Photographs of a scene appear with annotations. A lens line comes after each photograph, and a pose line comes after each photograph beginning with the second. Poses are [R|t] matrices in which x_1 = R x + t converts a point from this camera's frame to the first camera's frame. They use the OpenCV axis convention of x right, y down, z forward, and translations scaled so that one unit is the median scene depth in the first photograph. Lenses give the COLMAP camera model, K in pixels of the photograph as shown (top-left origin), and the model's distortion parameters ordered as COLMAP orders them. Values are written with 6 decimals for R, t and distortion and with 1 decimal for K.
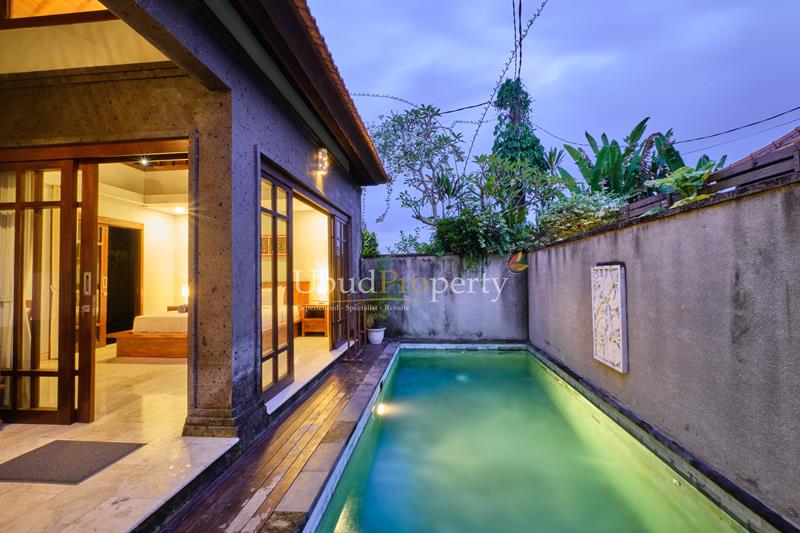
lens RADIAL K [[356.2, 0, 399.1], [0, 356.2, 265.2], [0, 0, 1]] dist [0.003315, -0.003833]
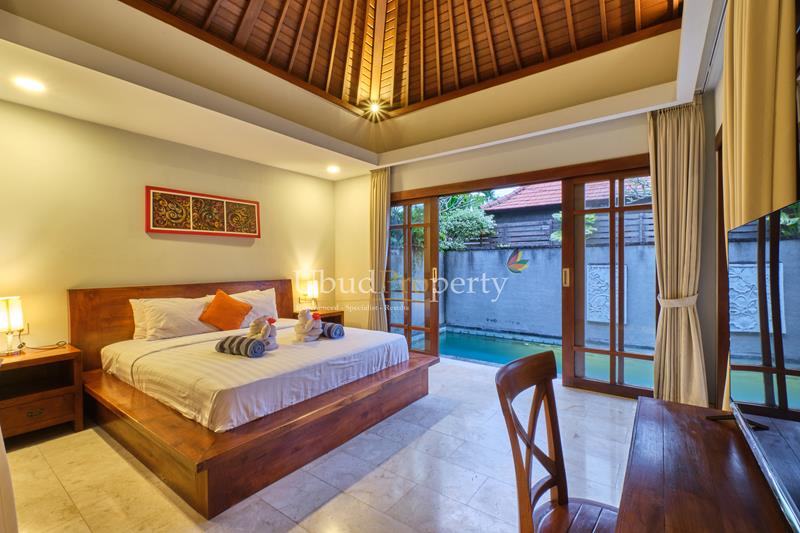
lens RADIAL K [[356.2, 0, 401.6], [0, 356.2, 266.0], [0, 0, 1]] dist [0.003315, -0.003833]
pose [[0.500818, 0.007257, 0.865522, -1.248915], [-0.028838, 0.999550, 0.008306, 0.016104], [-0.865072, -0.029119, 0.500802, 0.862513]]
